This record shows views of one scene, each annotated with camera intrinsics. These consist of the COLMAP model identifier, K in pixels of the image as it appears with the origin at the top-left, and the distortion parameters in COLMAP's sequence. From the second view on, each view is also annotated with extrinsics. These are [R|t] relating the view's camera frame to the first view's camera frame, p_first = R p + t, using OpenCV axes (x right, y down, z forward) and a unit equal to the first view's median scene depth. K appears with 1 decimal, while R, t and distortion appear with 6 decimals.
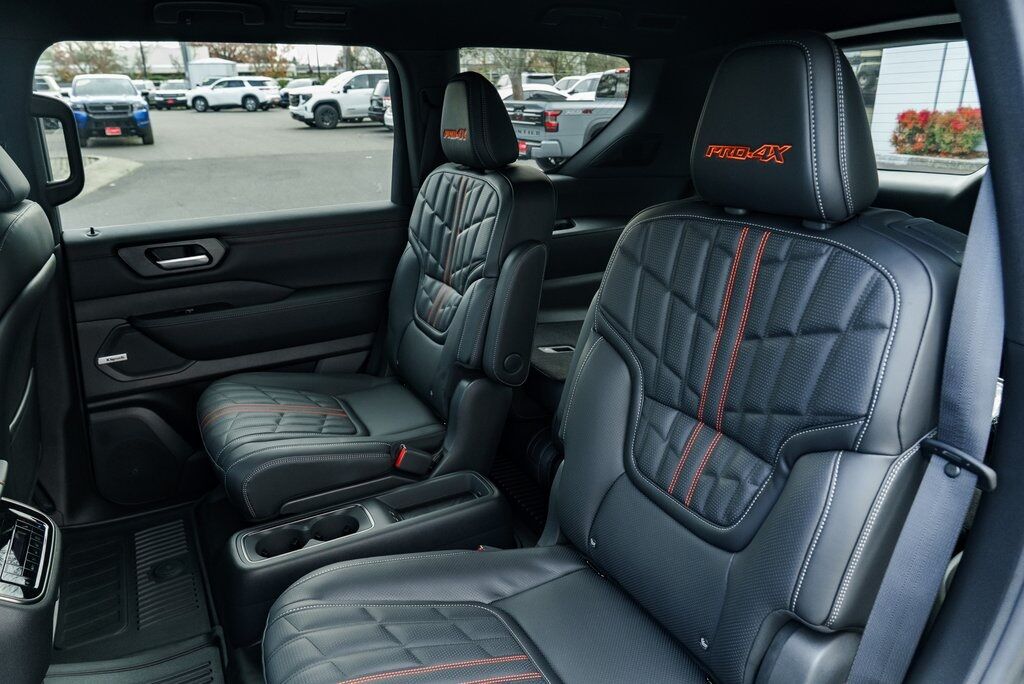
lens RADIAL K [[693.9, 0, 514.0], [0, 693.9, 349.2], [0, 0, 1]] dist [0.001857, 0.003041]
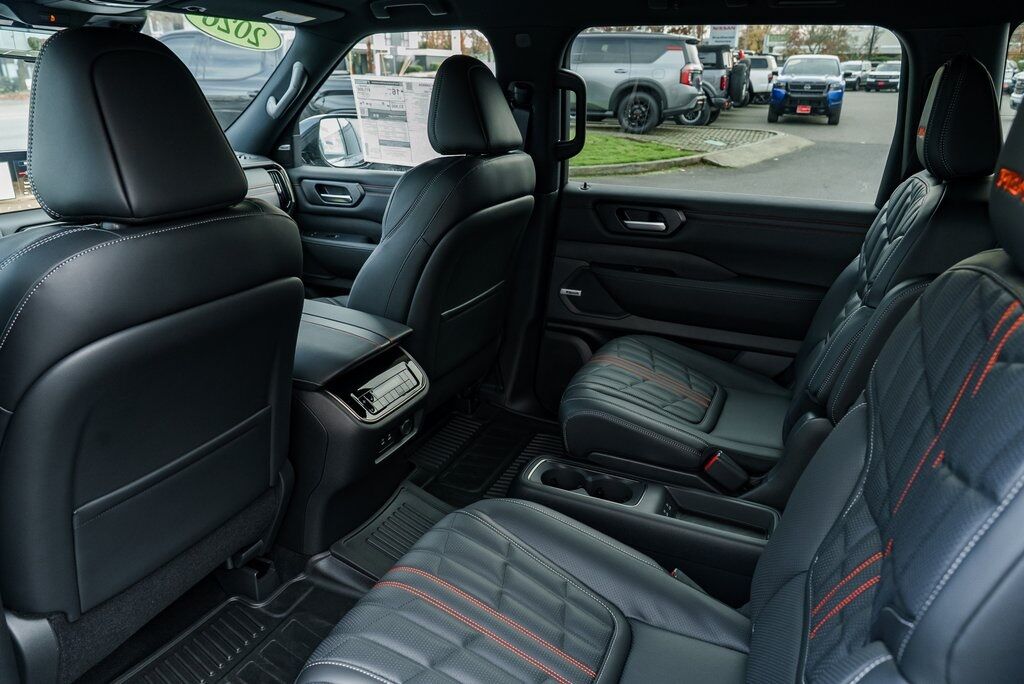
lens RADIAL K [[693.9, 0, 510.3], [0, 693.9, 352.6], [0, 0, 1]] dist [0.001857, 0.003041]
pose [[0.638510, 0.318154, -0.700774, 0.270185], [-0.296452, 0.941964, 0.157543, -0.053100], [0.710227, 0.107153, 0.695771, 0.112133]]
